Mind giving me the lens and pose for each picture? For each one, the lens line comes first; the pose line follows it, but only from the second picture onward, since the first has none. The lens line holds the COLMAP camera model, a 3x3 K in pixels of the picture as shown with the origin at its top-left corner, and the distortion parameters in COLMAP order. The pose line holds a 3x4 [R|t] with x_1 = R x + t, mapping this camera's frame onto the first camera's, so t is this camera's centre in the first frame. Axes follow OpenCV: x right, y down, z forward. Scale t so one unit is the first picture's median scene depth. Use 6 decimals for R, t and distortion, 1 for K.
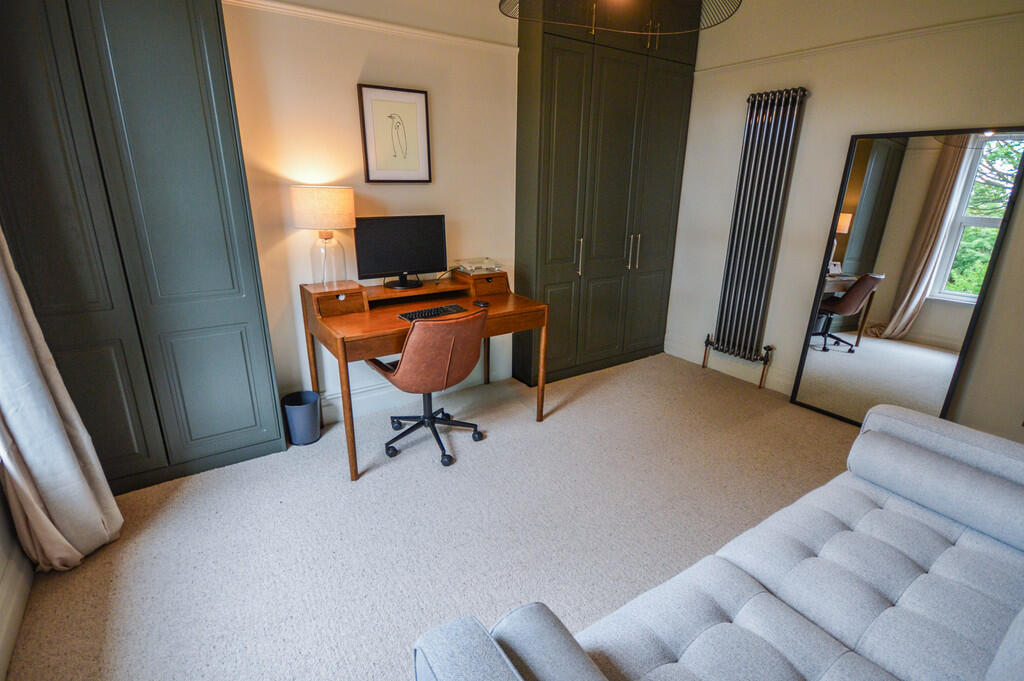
lens RADIAL K [[497.6, 0, 512.0], [0, 497.6, 340.5], [0, 0, 1]] dist [0.001334, 0.000120]
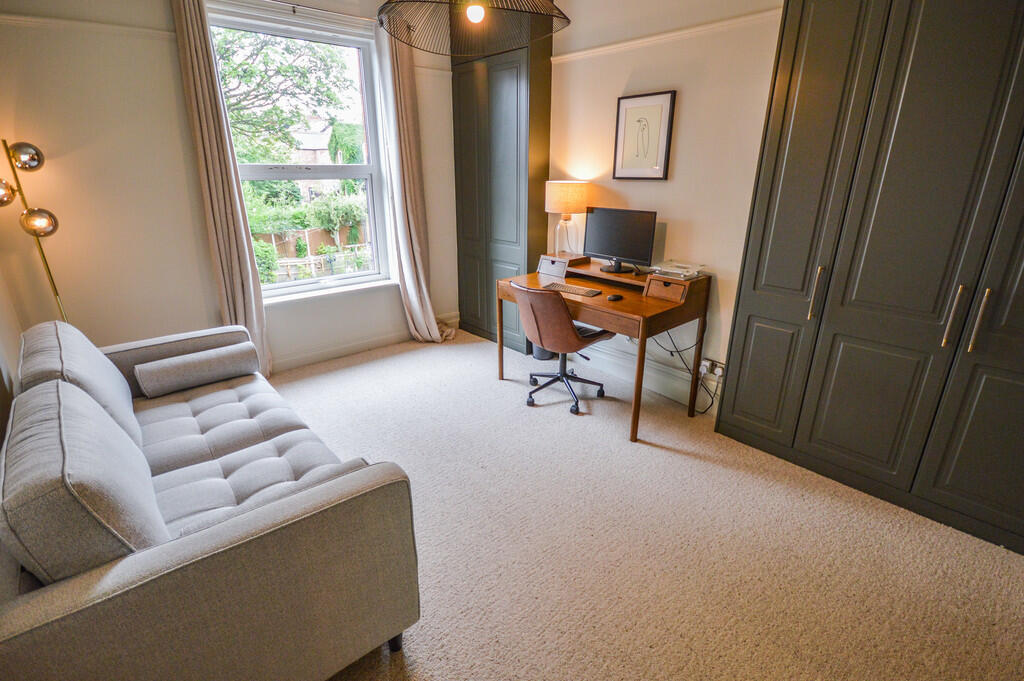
lens RADIAL K [[497.6, 0, 512.0], [0, 497.6, 340.5], [0, 0, 1]] dist [0.001334, 0.000120]
pose [[0.128733, 0.315572, -0.940129, 0.906556], [-0.308694, 0.913668, 0.264420, -0.198282], [0.942410, 0.256172, 0.215035, 0.593749]]
